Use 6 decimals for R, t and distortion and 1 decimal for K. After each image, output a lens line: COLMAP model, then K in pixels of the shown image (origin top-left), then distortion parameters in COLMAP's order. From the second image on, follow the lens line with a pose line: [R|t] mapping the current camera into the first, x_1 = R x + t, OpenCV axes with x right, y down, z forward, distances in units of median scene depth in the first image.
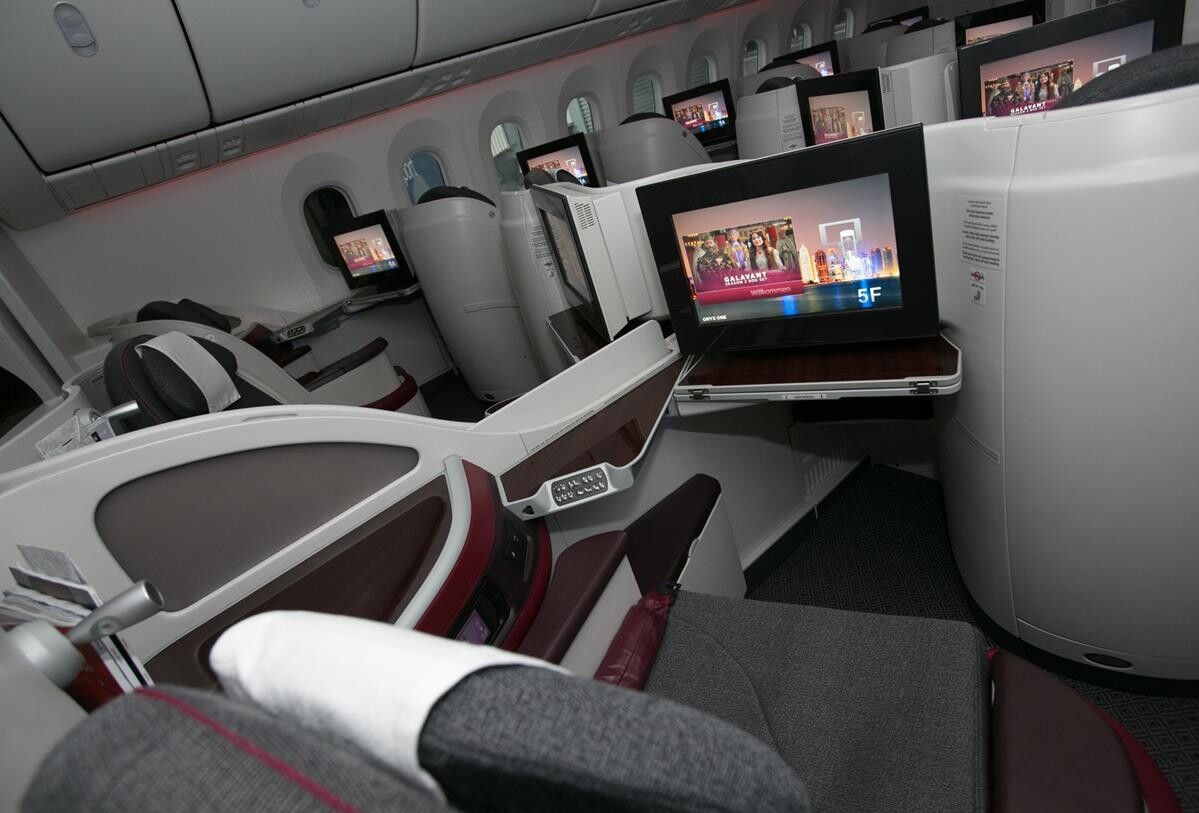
lens RADIAL K [[638.4, 0, 617.9], [0, 638.4, 403.7], [0, 0, 1]] dist [-0.049466, 0.001362]
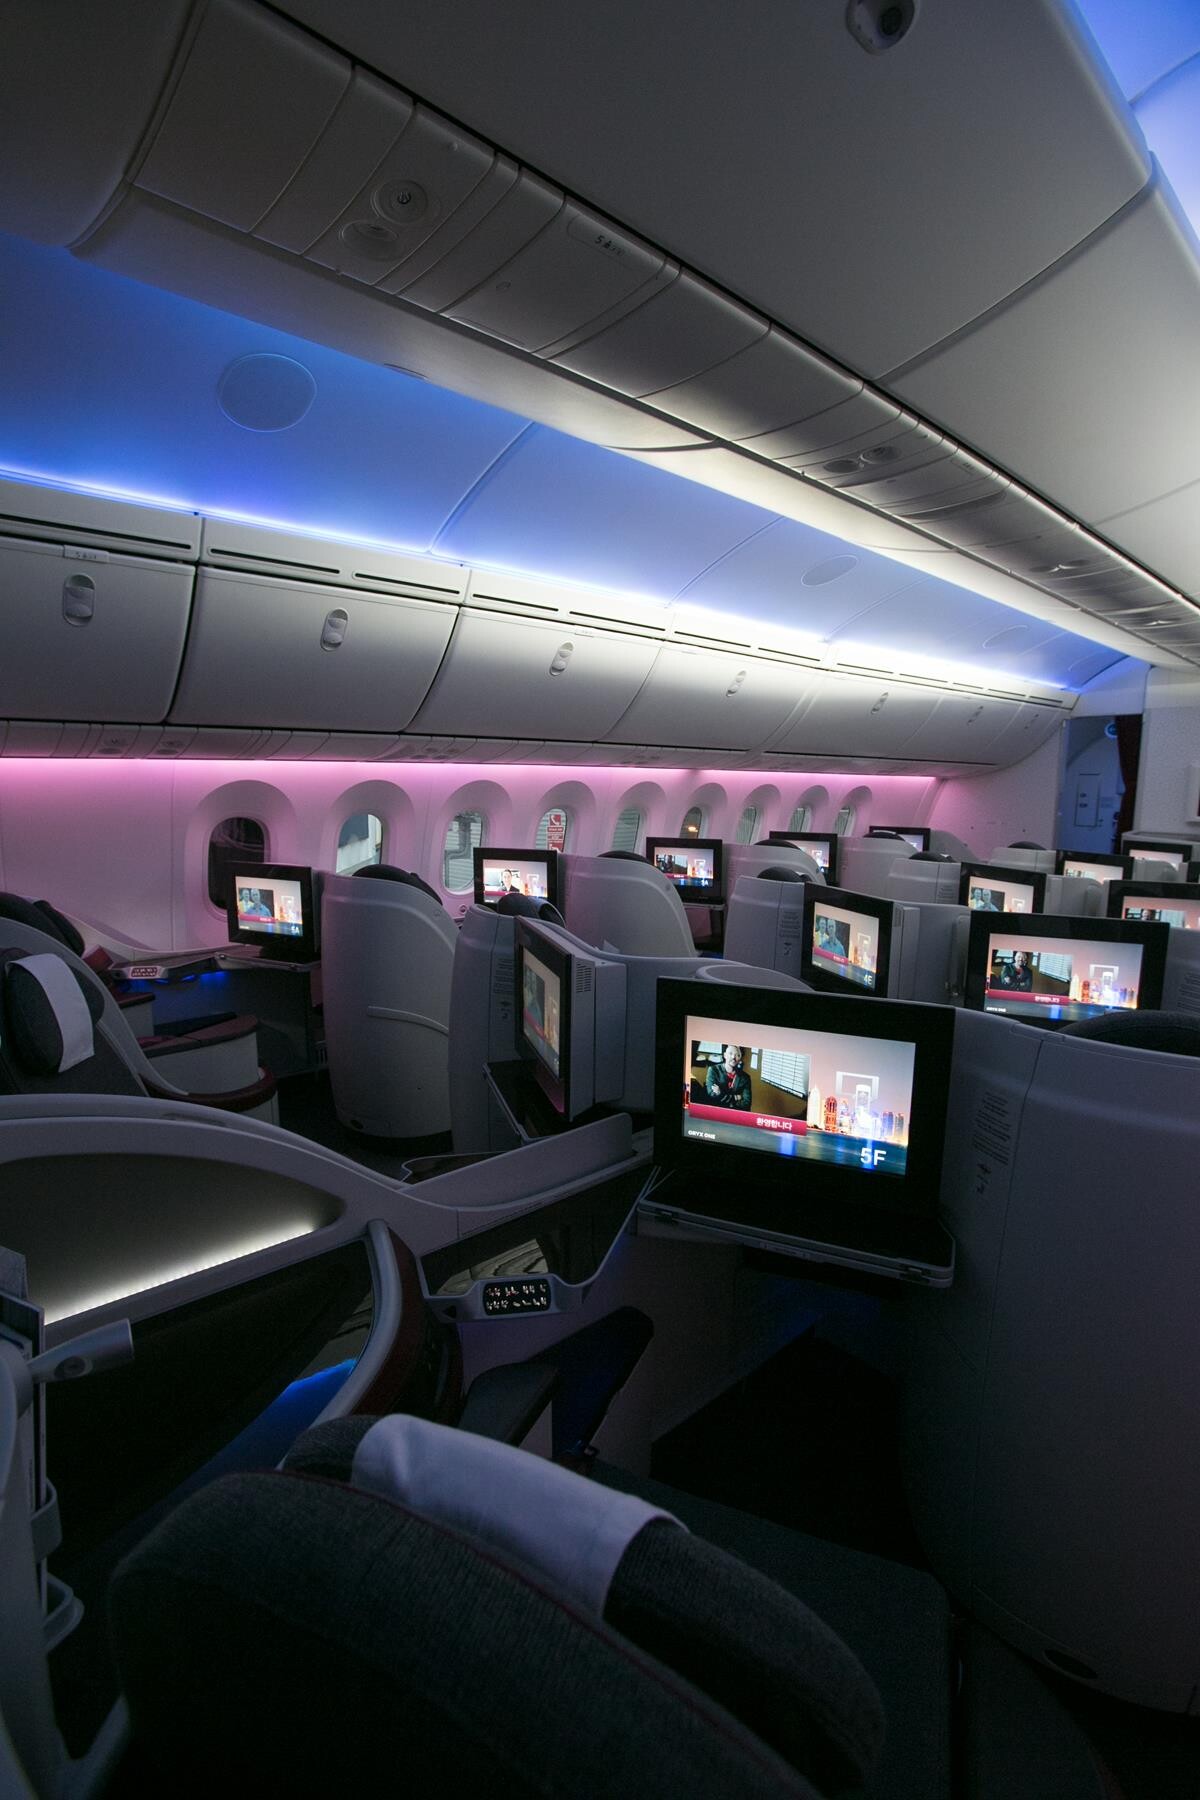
lens RADIAL K [[816.6, 0, 607.6], [0, 816.6, 908.3], [0, 0, 1]] dist [-0.096626, 0.039493]
pose [[0.953119, 0.288749, 0.090487, -0.187514], [-0.246513, 0.914363, -0.321202, -0.028820], [-0.175485, 0.283838, 0.942678, -0.155049]]
